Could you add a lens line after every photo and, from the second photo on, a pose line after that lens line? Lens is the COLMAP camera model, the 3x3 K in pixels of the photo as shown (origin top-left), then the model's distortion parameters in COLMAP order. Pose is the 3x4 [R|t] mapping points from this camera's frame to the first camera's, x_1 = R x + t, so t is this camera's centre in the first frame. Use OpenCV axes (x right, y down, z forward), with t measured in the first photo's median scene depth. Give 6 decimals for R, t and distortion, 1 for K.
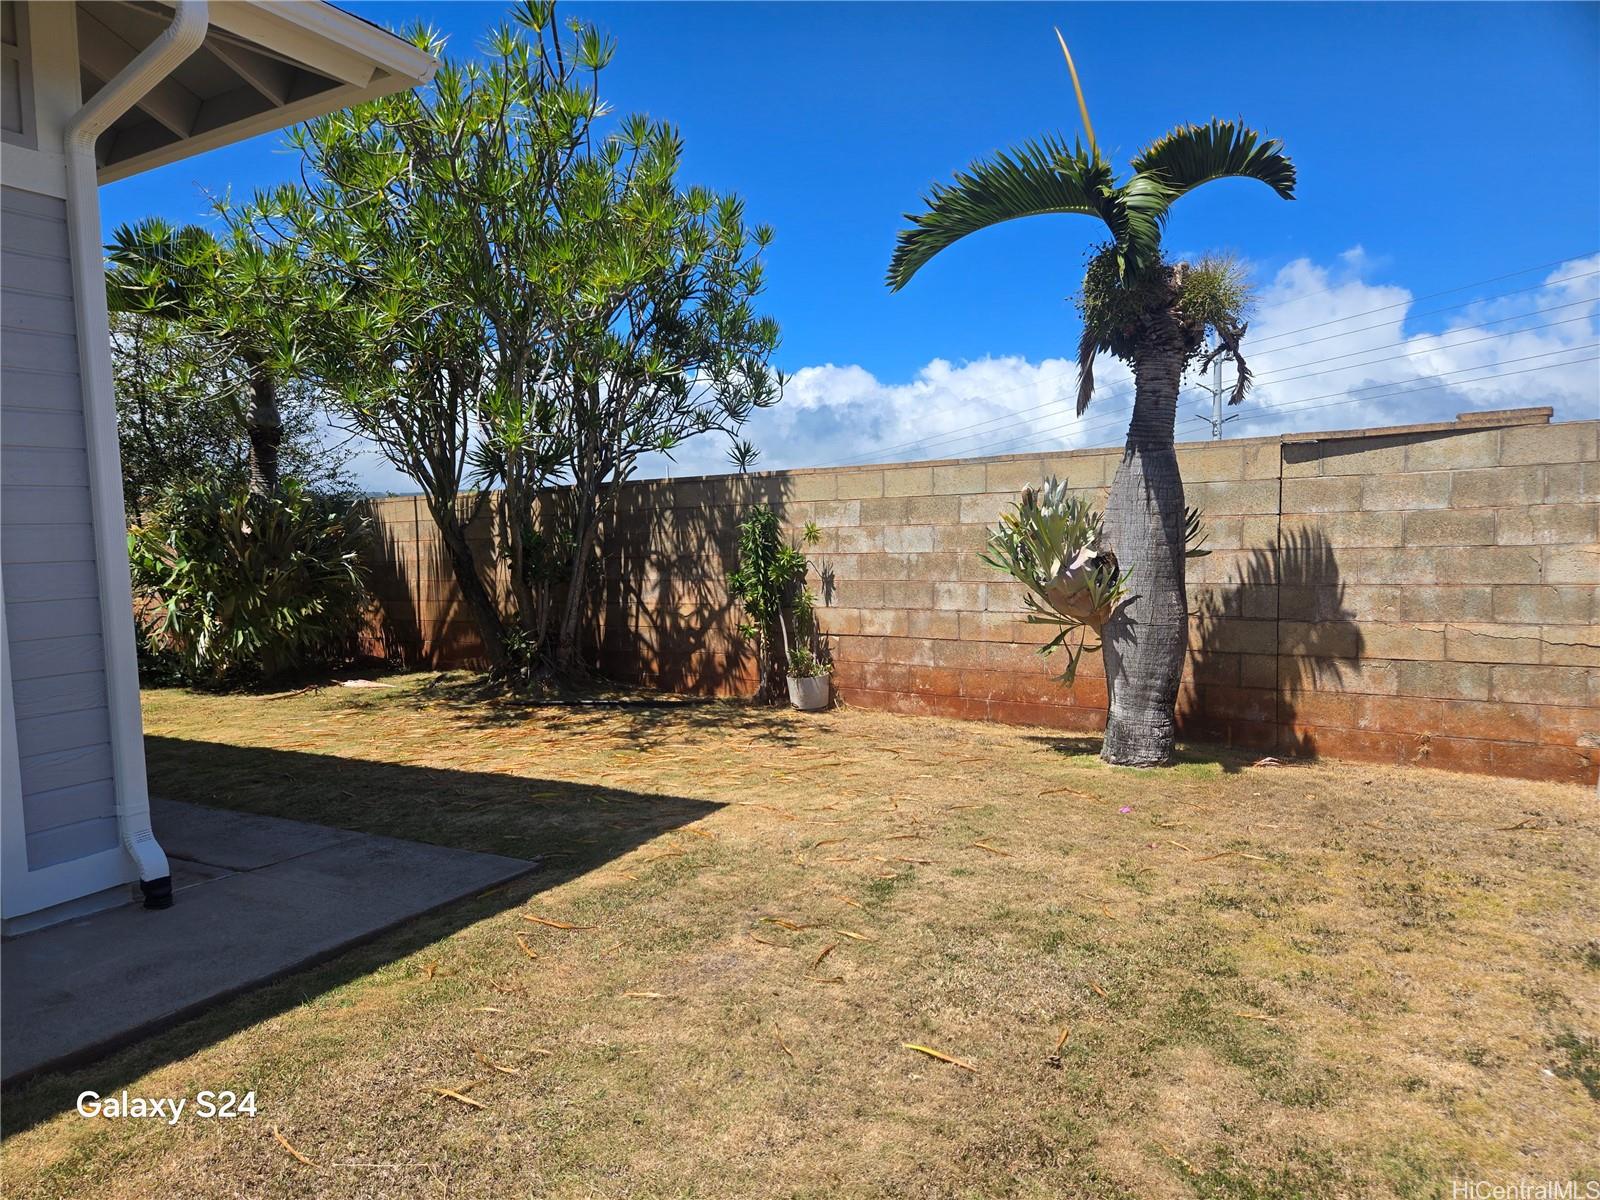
lens RADIAL K [[1081.0, 0, 789.3], [0, 1081.0, 606.6], [0, 0, 1]] dist [0.083161, -0.091513]
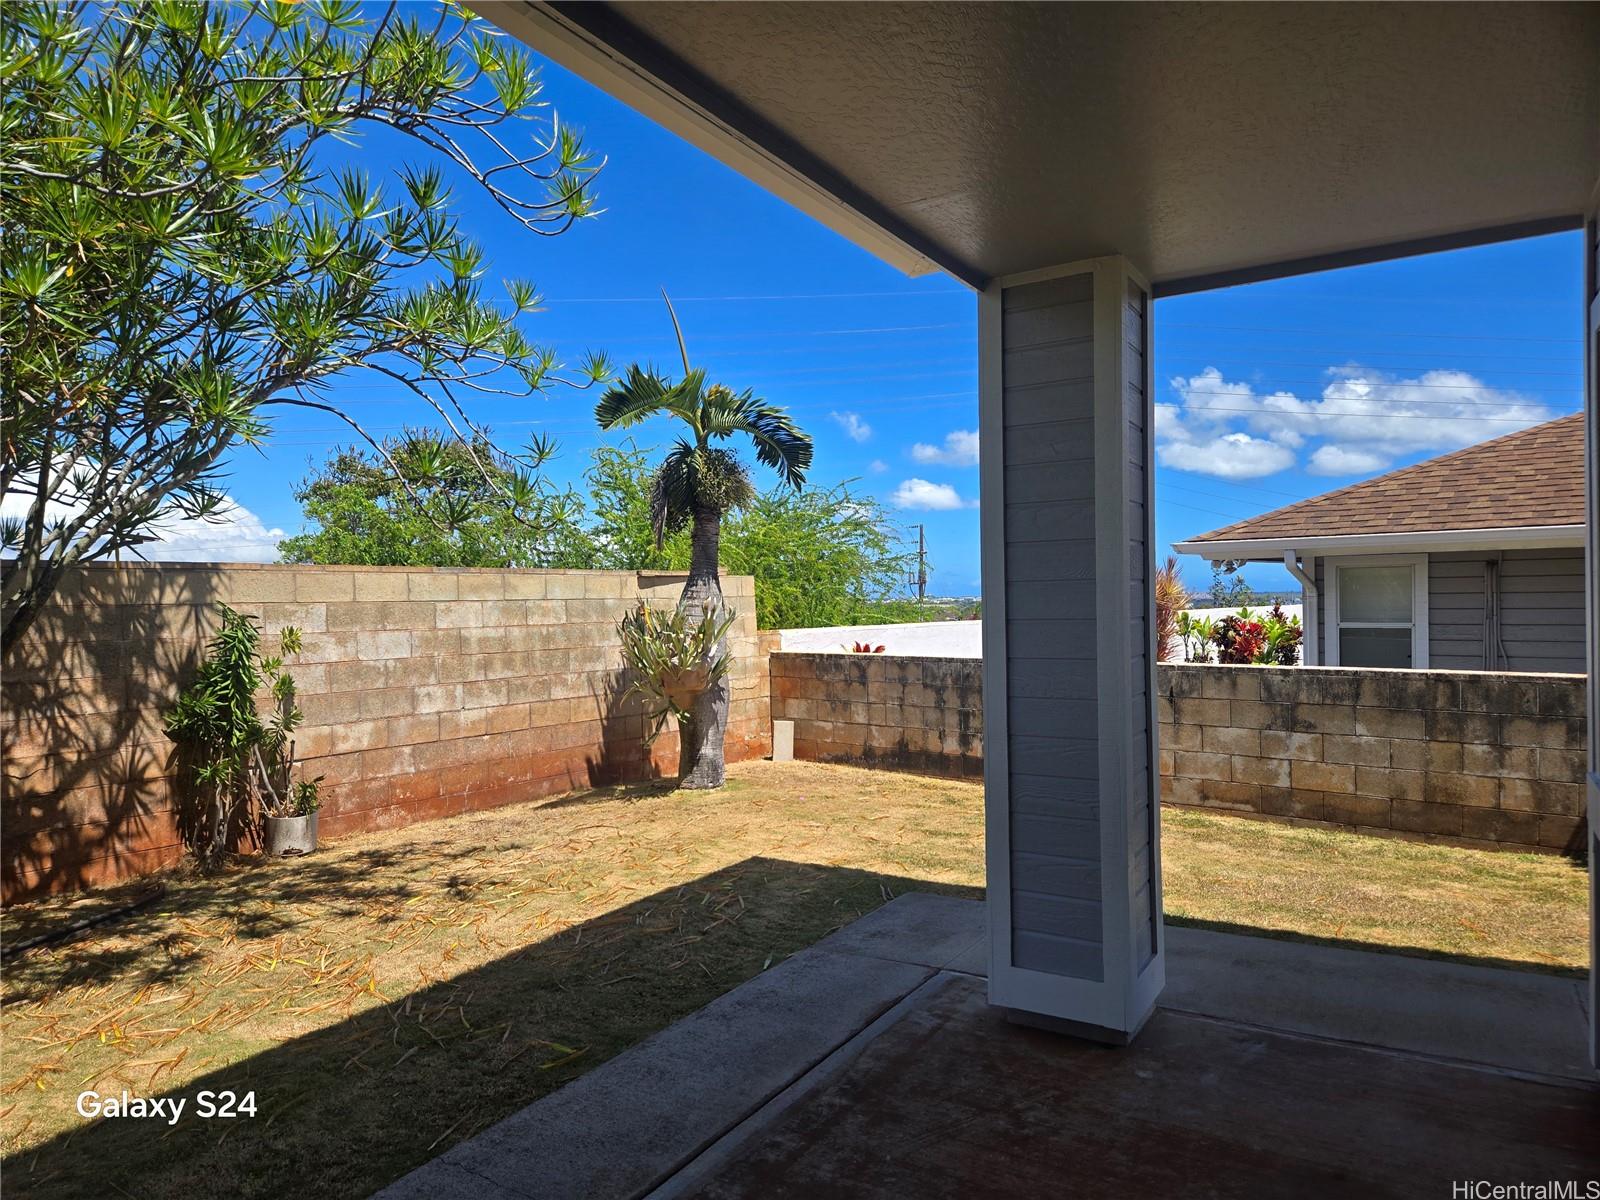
lens RADIAL K [[1081.0, 0, 789.3], [0, 1081.0, 606.6], [0, 0, 1]] dist [0.083161, -0.091513]
pose [[0.016103, 0.018633, 0.999697, -0.858550], [0.085510, 0.996138, -0.019944, -0.046276], [-0.996207, 0.085805, 0.014448, 0.625857]]
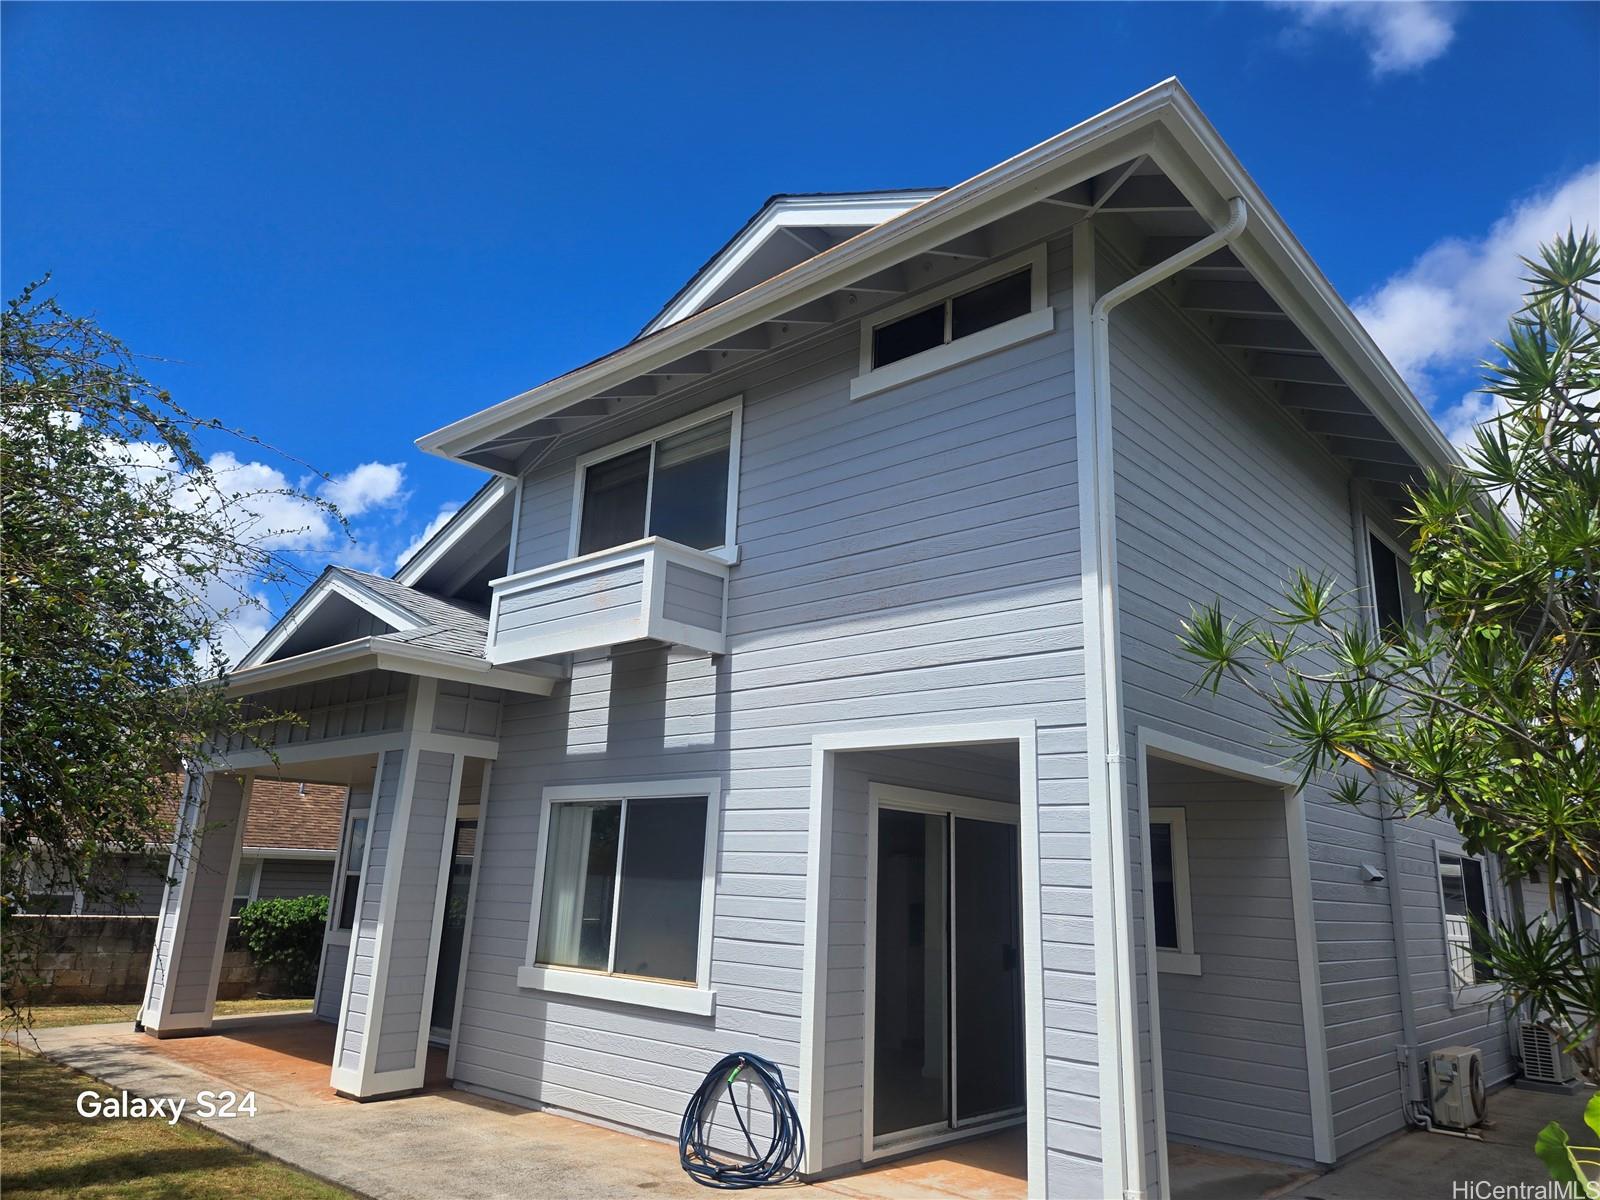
lens RADIAL K [[1081.0, 0, 789.3], [0, 1081.0, 606.6], [0, 0, 1]] dist [0.083161, -0.091513]
pose [[-0.977894, 0.046793, 0.203800, -1.415892], [0.007602, 0.981951, -0.188982, -0.121355], [-0.208964, -0.183255, -0.960600, 1.781748]]
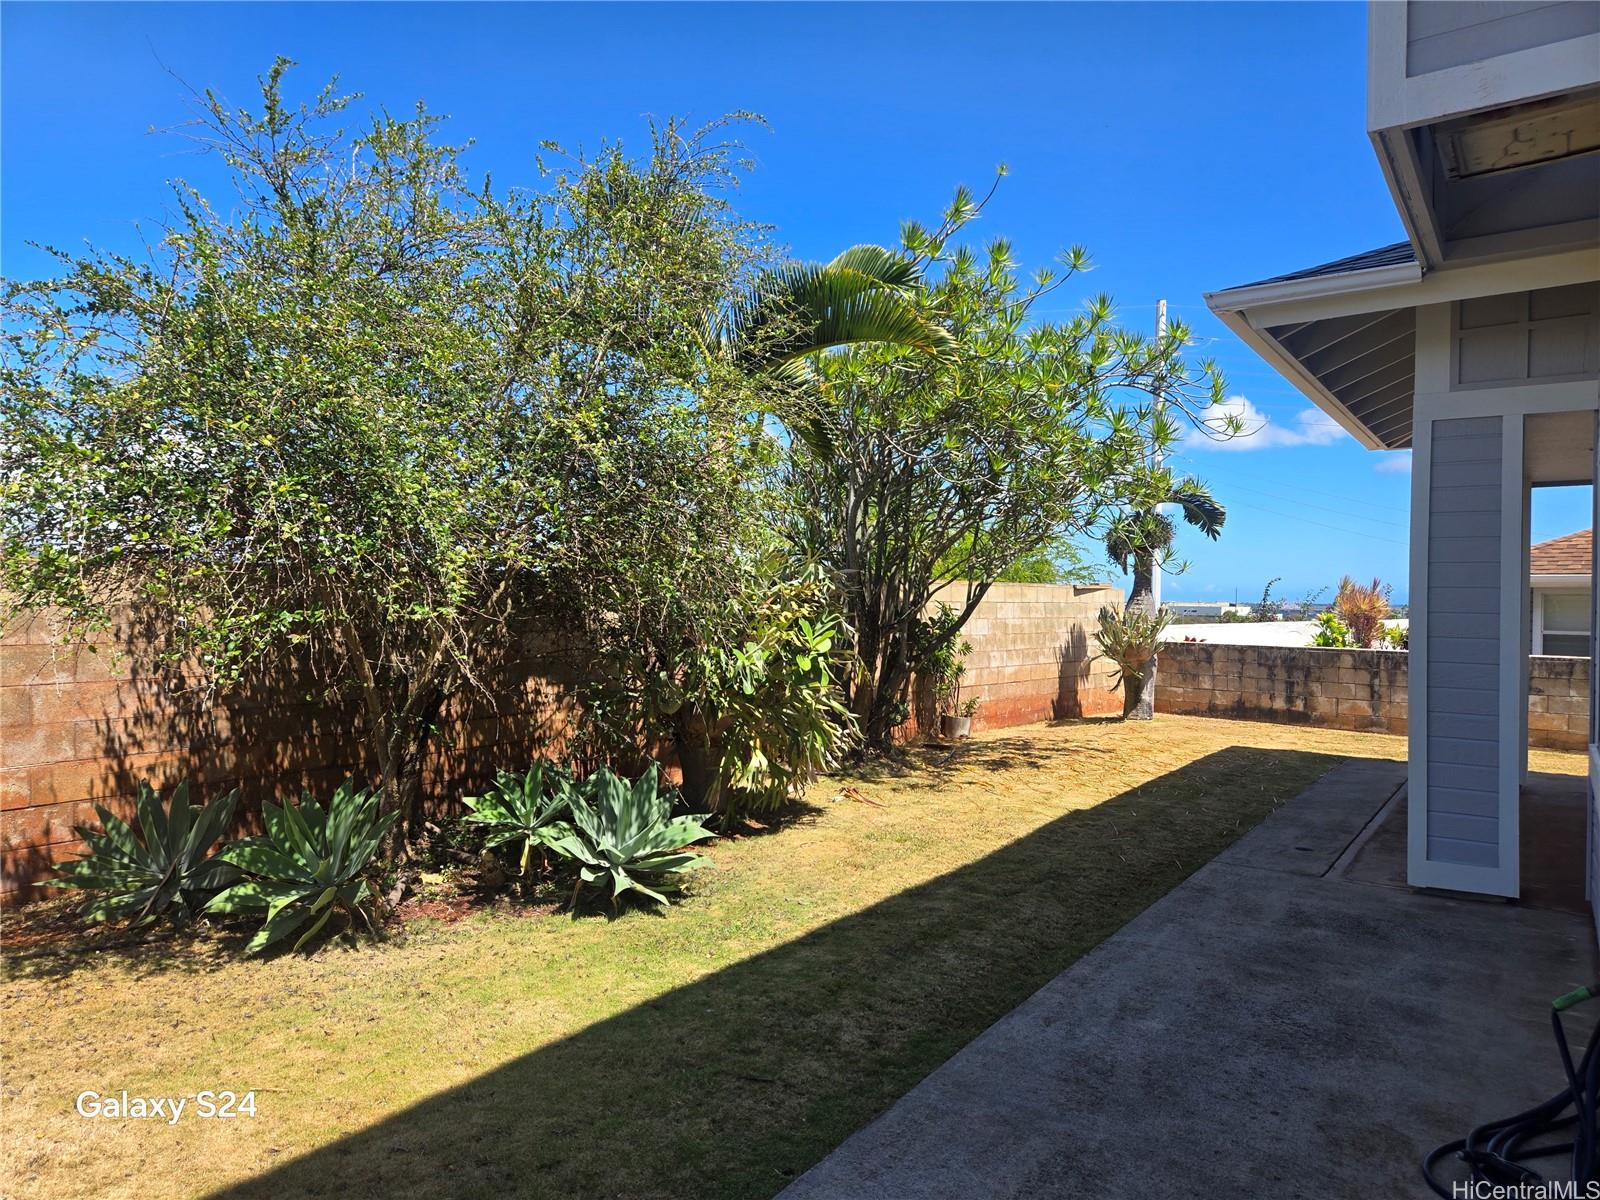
lens RADIAL K [[1081.0, 0, 789.3], [0, 1081.0, 606.6], [0, 0, 1]] dist [0.083161, -0.091513]
pose [[0.083053, 0.018767, 0.996368, -1.599951], [0.057649, 0.998058, -0.023605, -0.070940], [-0.994876, 0.059400, 0.081810, 1.157729]]
